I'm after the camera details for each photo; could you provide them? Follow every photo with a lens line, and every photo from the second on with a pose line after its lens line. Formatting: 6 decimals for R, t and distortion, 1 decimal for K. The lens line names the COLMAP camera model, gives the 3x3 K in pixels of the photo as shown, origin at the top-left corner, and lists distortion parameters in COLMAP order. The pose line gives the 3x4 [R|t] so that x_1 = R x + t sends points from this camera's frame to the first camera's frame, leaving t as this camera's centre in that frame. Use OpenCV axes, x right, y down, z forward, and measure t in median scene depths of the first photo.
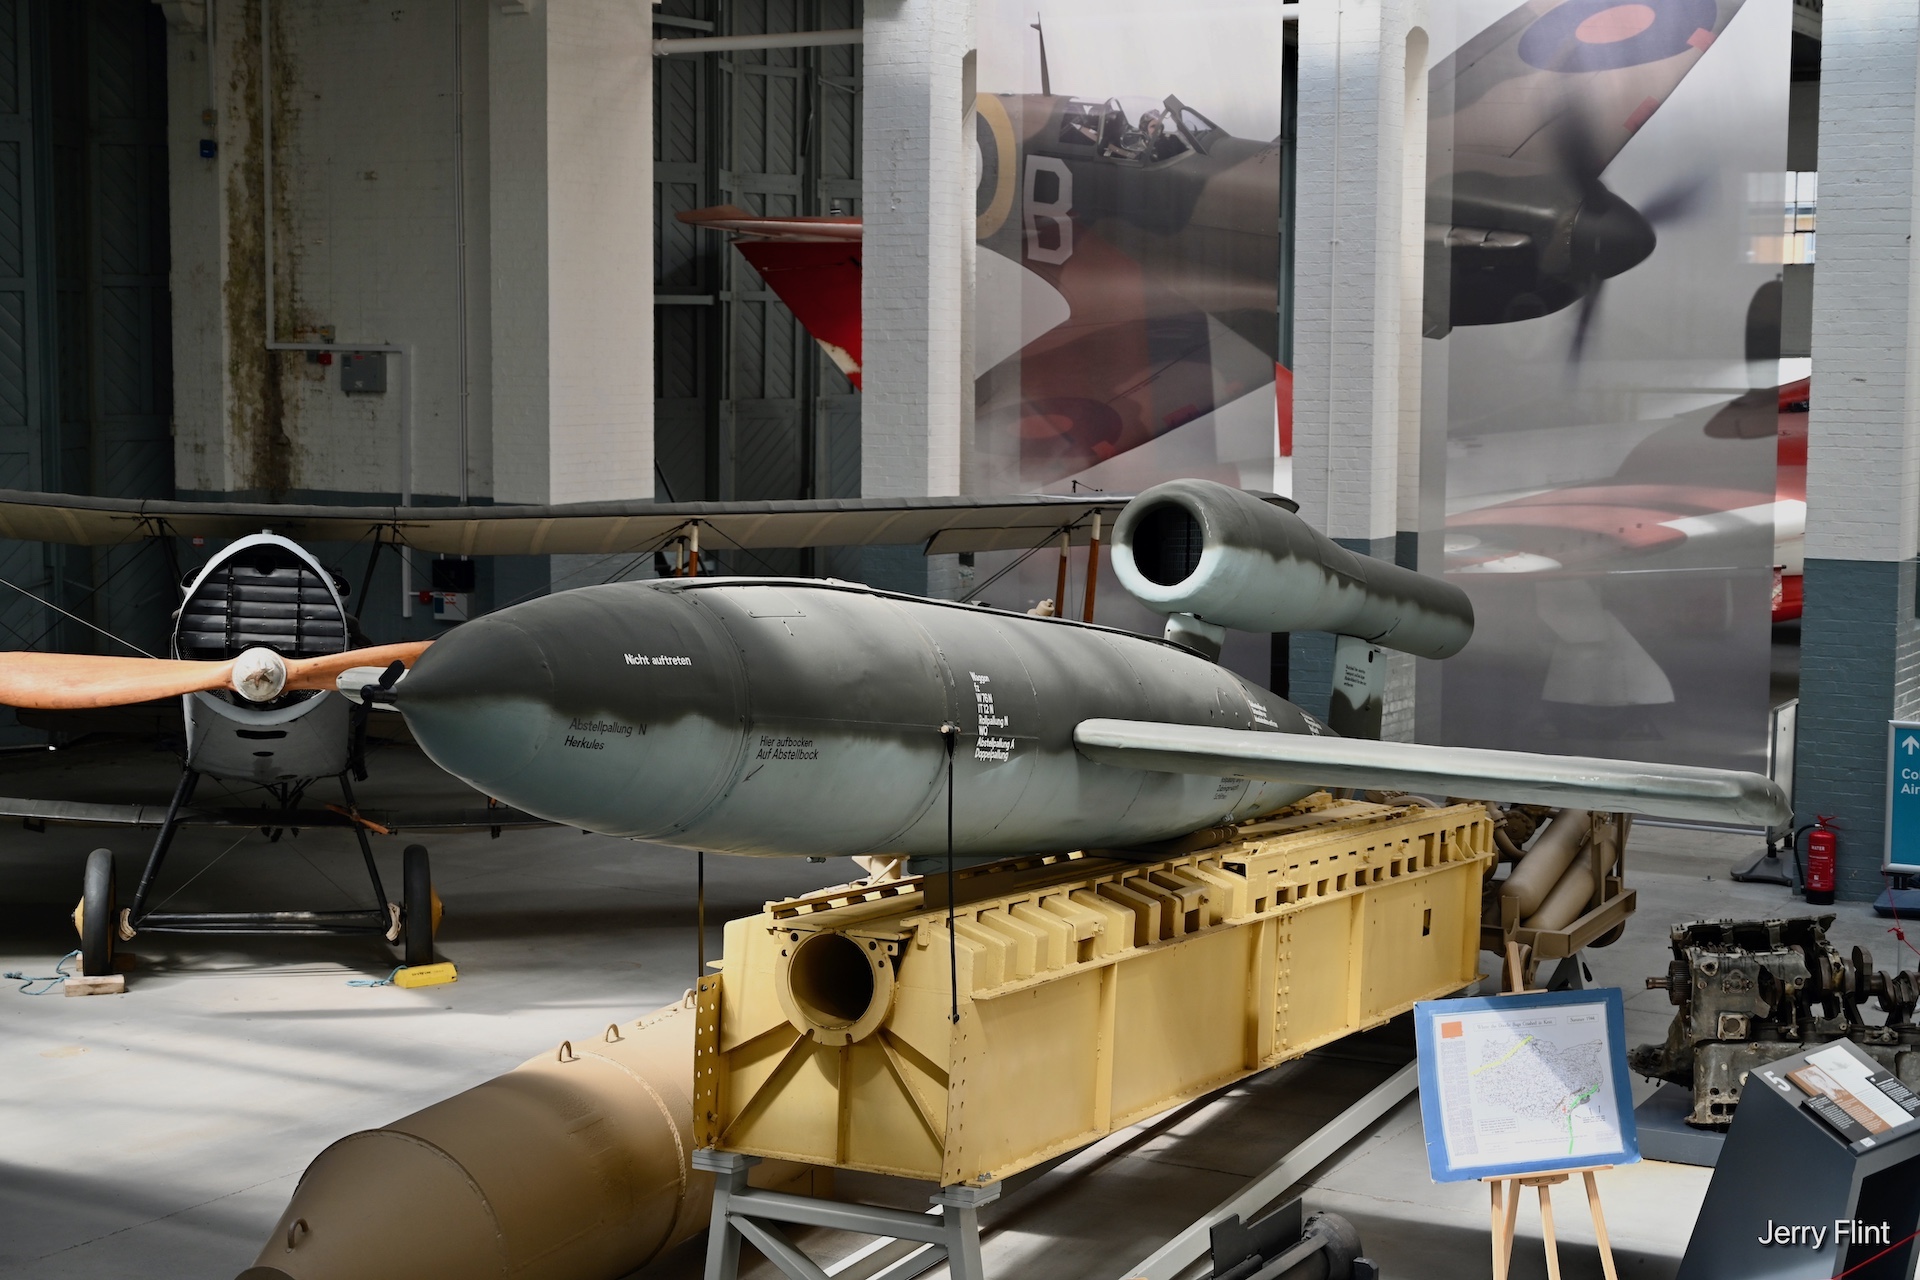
lens RADIAL K [[2903.0, 0, 960.0], [0, 2903.0, 640.0], [0, 0, 1]] dist [-0.006086, -0.043728]
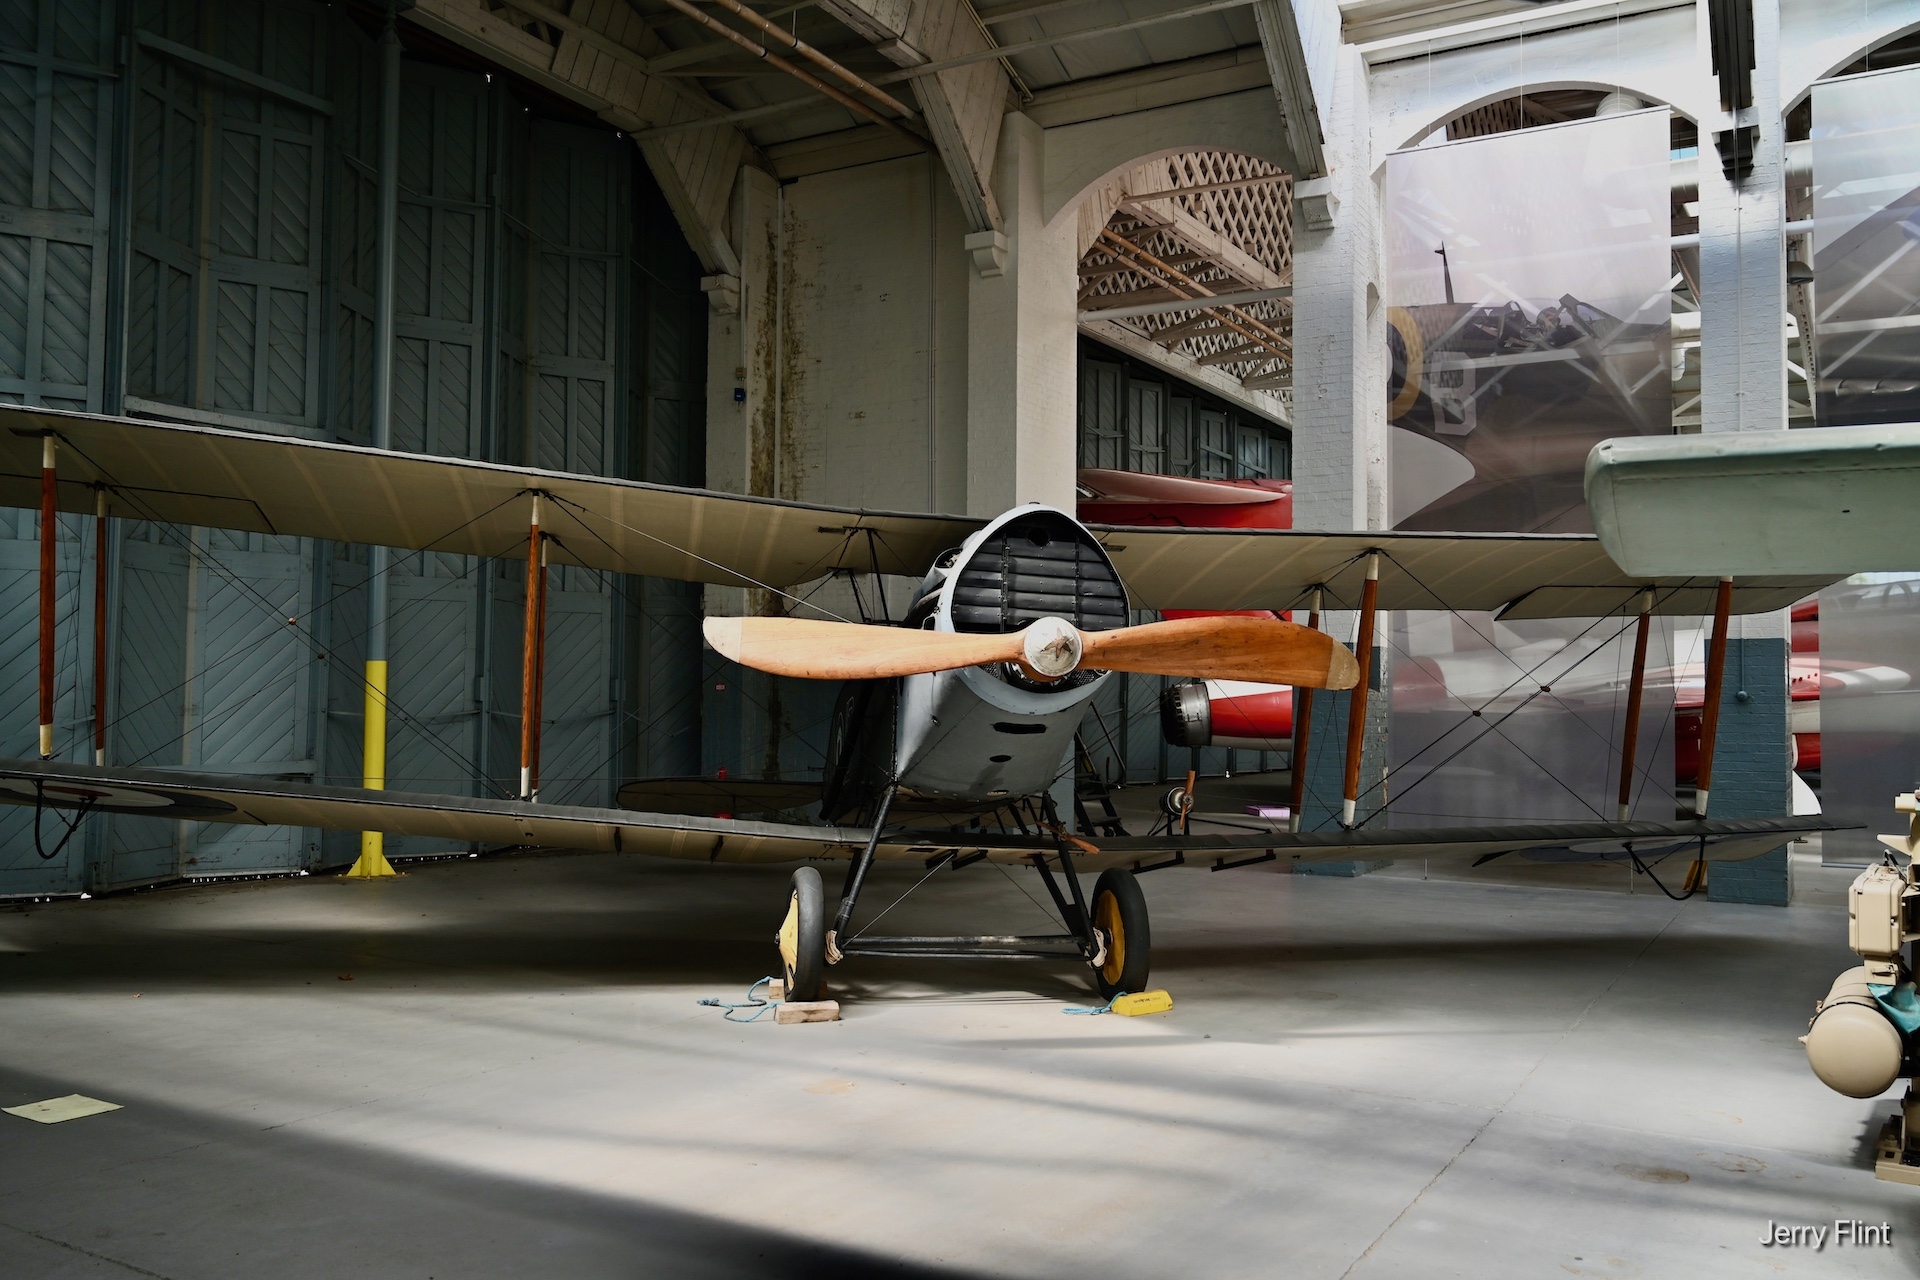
lens RADIAL K [[1538.1, 0, 981.4], [0, 1538.1, 647.5], [0, 0, 1]] dist [-0.015229, -0.005393]
pose [[0.999964, 0.003522, 0.007775, -0.180663], [-0.002457, 0.991123, -0.132924, 0.050245], [-0.008174, 0.132900, 0.991096, 0.363064]]
